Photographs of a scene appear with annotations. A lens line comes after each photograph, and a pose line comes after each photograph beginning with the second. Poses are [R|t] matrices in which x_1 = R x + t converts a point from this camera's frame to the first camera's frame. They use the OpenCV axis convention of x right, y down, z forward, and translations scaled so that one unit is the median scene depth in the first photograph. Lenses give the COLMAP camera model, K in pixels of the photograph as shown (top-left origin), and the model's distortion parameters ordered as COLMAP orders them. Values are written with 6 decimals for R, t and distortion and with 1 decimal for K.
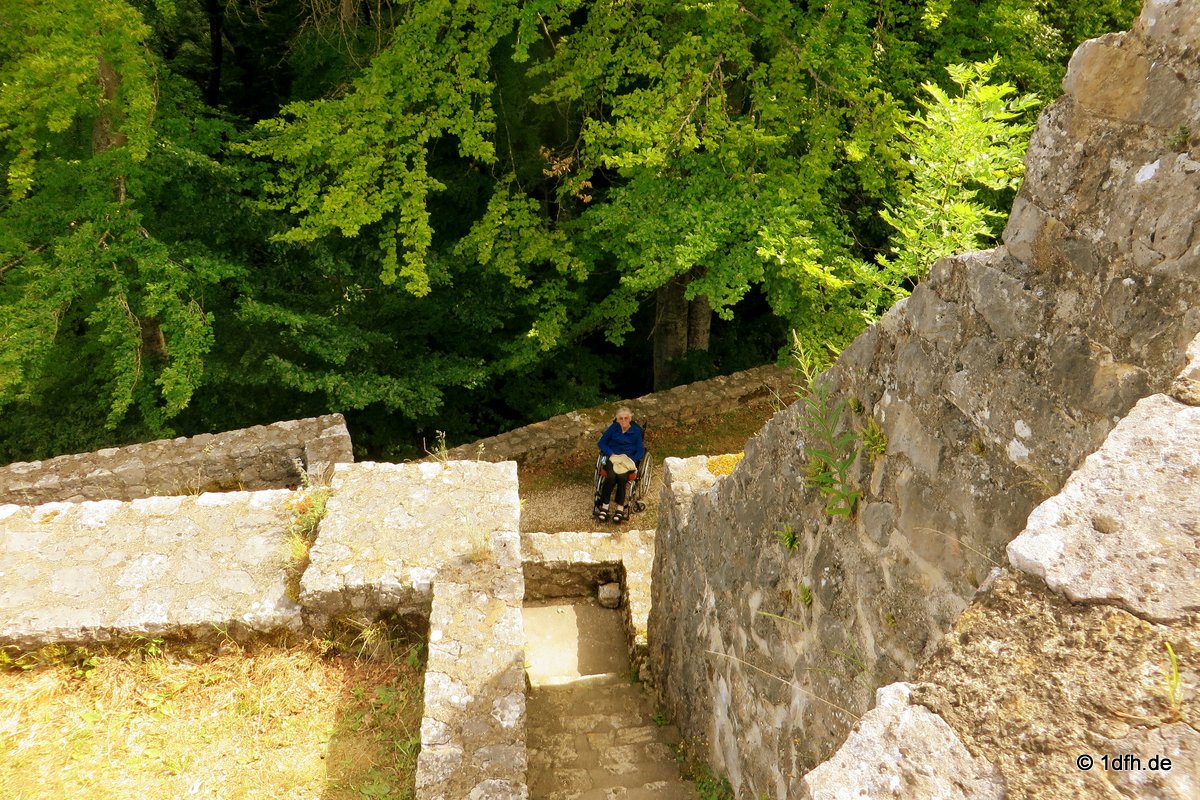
lens RADIAL K [[900.6, 0, 592.6], [0, 900.6, 398.5], [0, 0, 1]] dist [-0.000185, 0.002700]
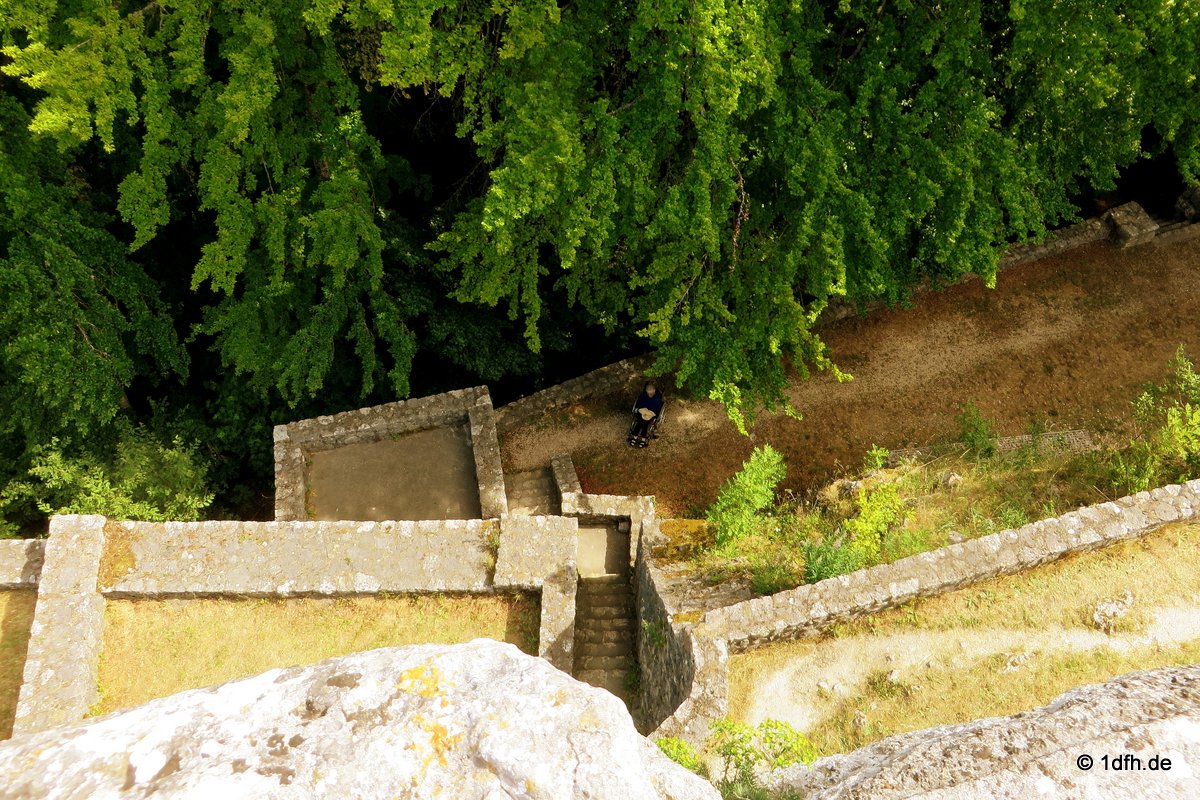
lens RADIAL K [[900.6, 0, 603.4], [0, 900.6, 401.6], [0, 0, 1]] dist [-0.000185, 0.002700]
pose [[0.994280, 0.084631, -0.065156, 0.081669], [-0.050509, 0.910078, 0.411347, -0.882137], [0.094110, -0.405703, 0.909147, -0.748072]]
